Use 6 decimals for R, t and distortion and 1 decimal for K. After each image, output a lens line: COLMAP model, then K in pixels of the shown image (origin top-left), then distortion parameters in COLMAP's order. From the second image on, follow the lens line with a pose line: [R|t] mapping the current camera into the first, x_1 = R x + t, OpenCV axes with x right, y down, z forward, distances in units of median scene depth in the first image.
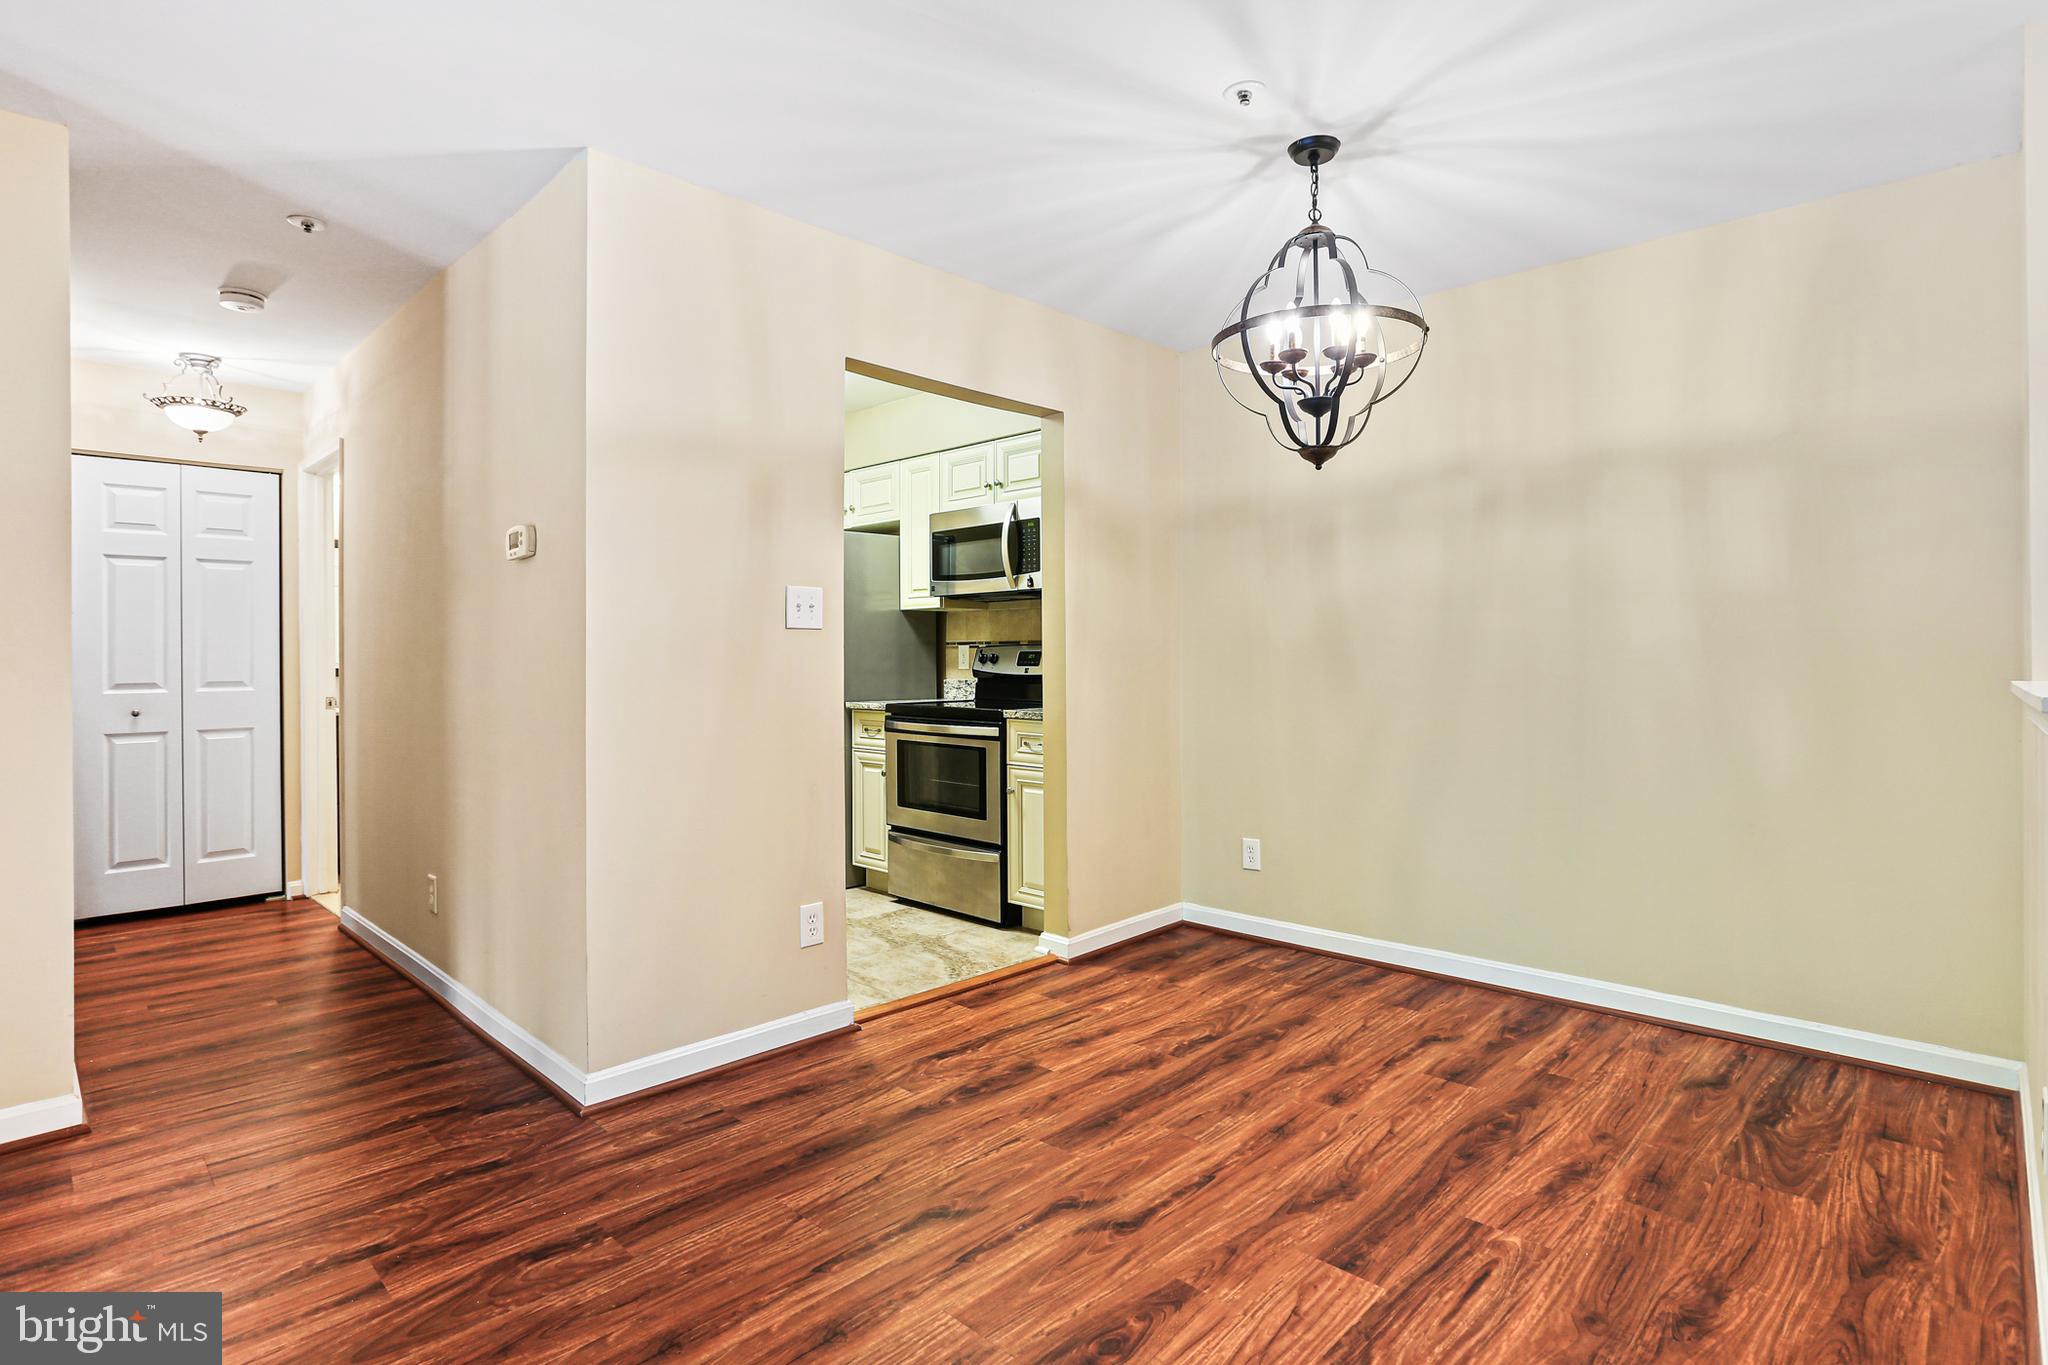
lens RADIAL K [[1029.8, 0, 1005.1], [0, 1029.8, 654.2], [0, 0, 1]] dist [0.002926, 0.000868]
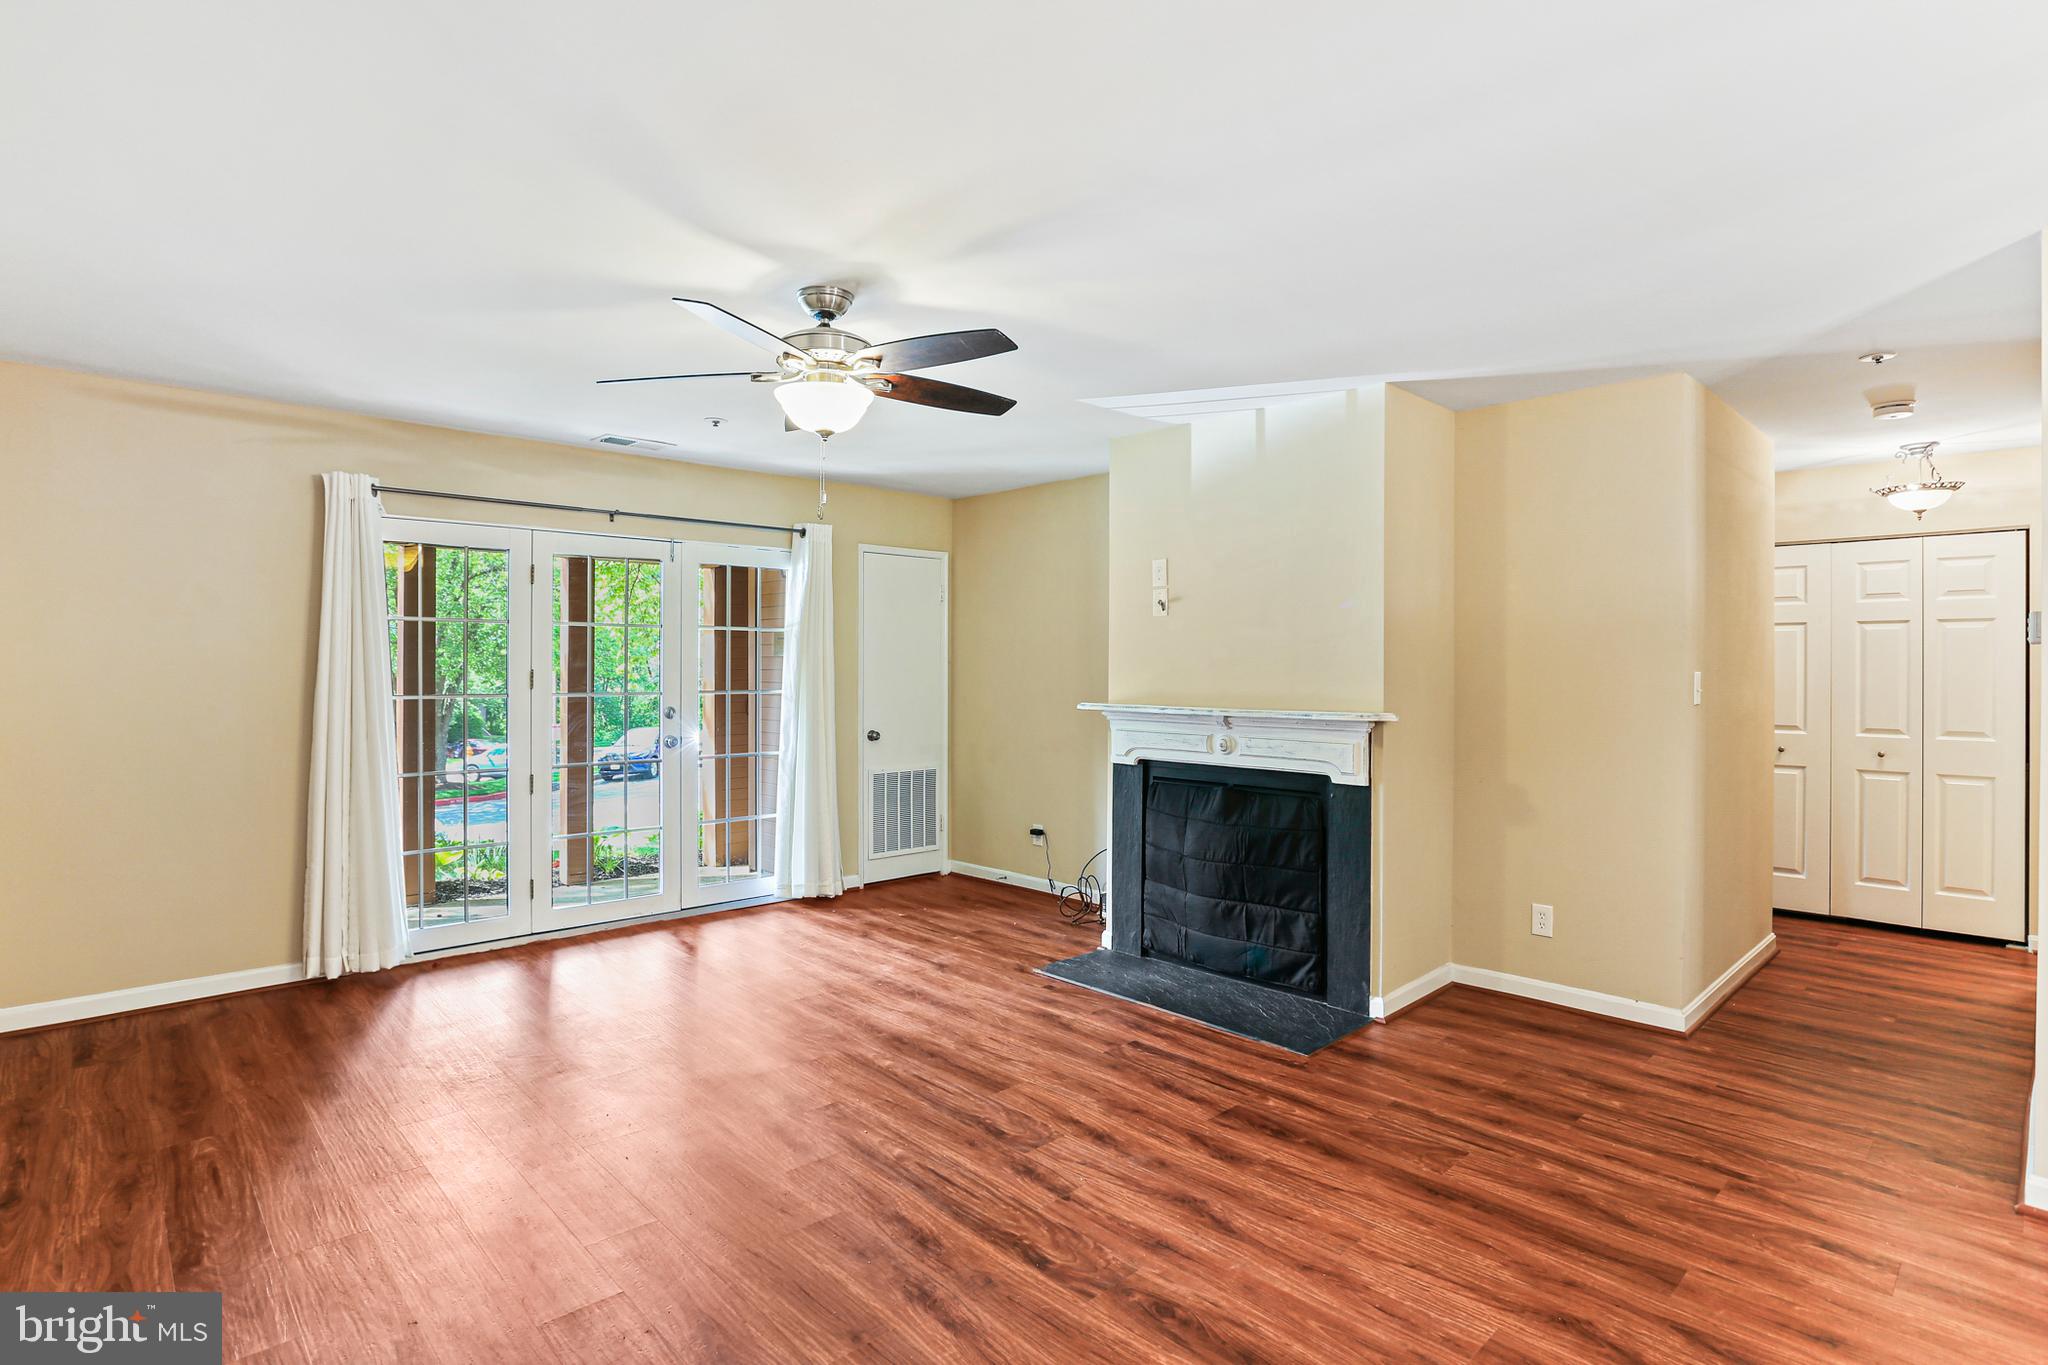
lens RADIAL K [[1029.8, 0, 1022.9], [0, 1029.8, 672.0], [0, 0, 1]] dist [0.002926, 0.000868]
pose [[-0.002614, 0.012229, -0.999922, 0.356692], [-0.004962, 0.999913, 0.012242, -0.048902], [0.999984, 0.004993, -0.002553, 0.023613]]
